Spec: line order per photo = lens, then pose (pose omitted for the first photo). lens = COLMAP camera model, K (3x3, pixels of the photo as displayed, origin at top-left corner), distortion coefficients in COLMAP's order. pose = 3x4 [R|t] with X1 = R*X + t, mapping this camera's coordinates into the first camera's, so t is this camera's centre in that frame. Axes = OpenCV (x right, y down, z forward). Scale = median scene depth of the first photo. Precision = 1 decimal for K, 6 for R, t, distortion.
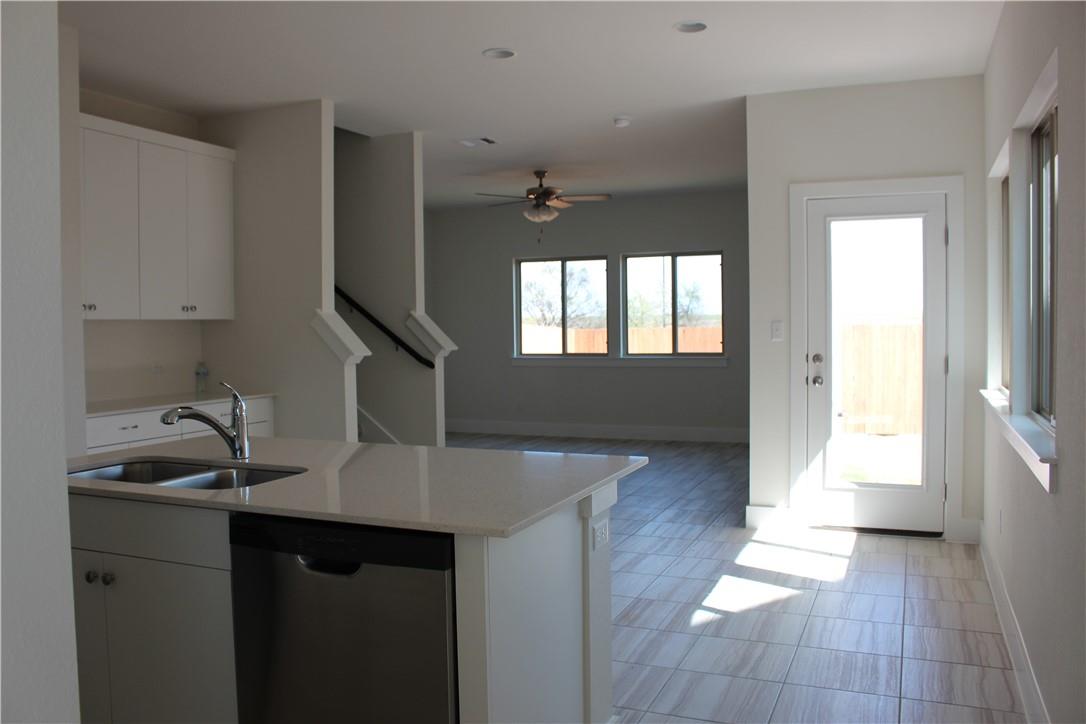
lens RADIAL K [[909.5, 0, 529.4], [0, 909.5, 355.6], [0, 0, 1]] dist [-0.147716, 0.121838]
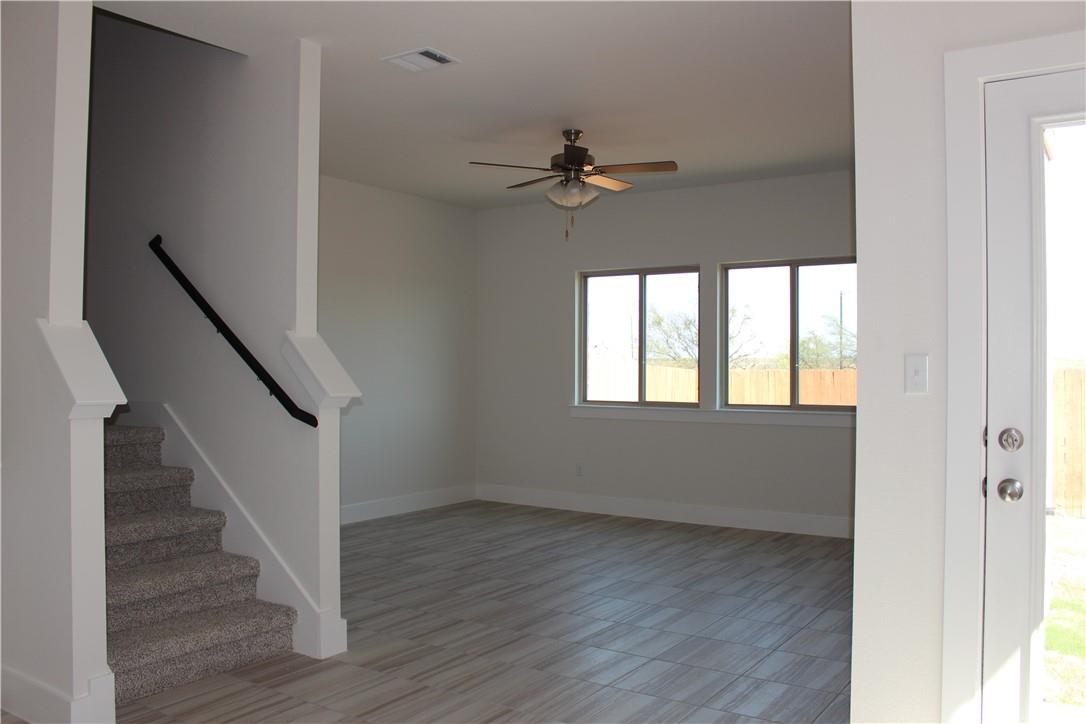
lens RADIAL K [[909.5, 0, 529.4], [0, 909.5, 355.6], [0, 0, 1]] dist [-0.147716, 0.121838]
pose [[0.981273, 0.016076, -0.191949, 0.107887], [-0.024428, 0.998851, -0.041228, -0.008640], [0.191065, 0.045145, 0.980539, 0.332917]]
